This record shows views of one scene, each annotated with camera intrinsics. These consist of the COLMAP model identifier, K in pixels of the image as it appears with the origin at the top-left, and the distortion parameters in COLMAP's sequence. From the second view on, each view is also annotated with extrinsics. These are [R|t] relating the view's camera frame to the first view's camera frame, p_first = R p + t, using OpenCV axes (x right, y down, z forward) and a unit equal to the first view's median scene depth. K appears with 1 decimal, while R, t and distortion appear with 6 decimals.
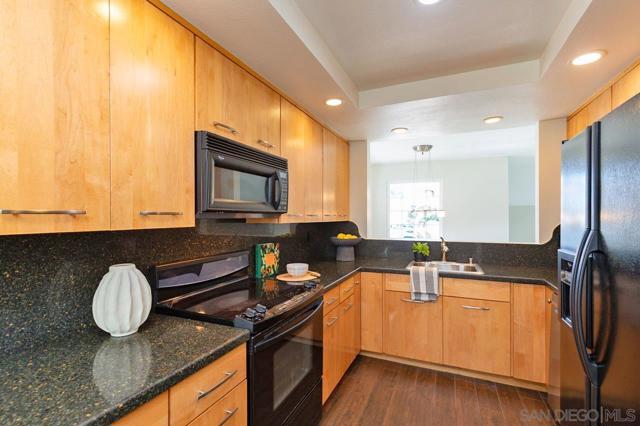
lens RADIAL K [[286.4, 0, 320.5], [0, 286.4, 217.3], [0, 0, 1]] dist [0.008390, -0.000234]
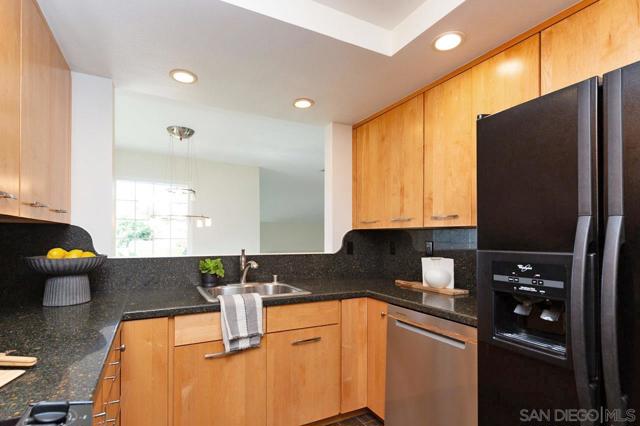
lens RADIAL K [[308.1, 0, 305.7], [0, 308.1, 236.0], [0, 0, 1]] dist [0.002169, -0.000151]
pose [[0.643391, 0.010352, 0.765467, -0.063009], [-0.008282, 0.999944, -0.006562, 0.044298], [-0.765493, -0.002118, 0.643441, 0.427570]]
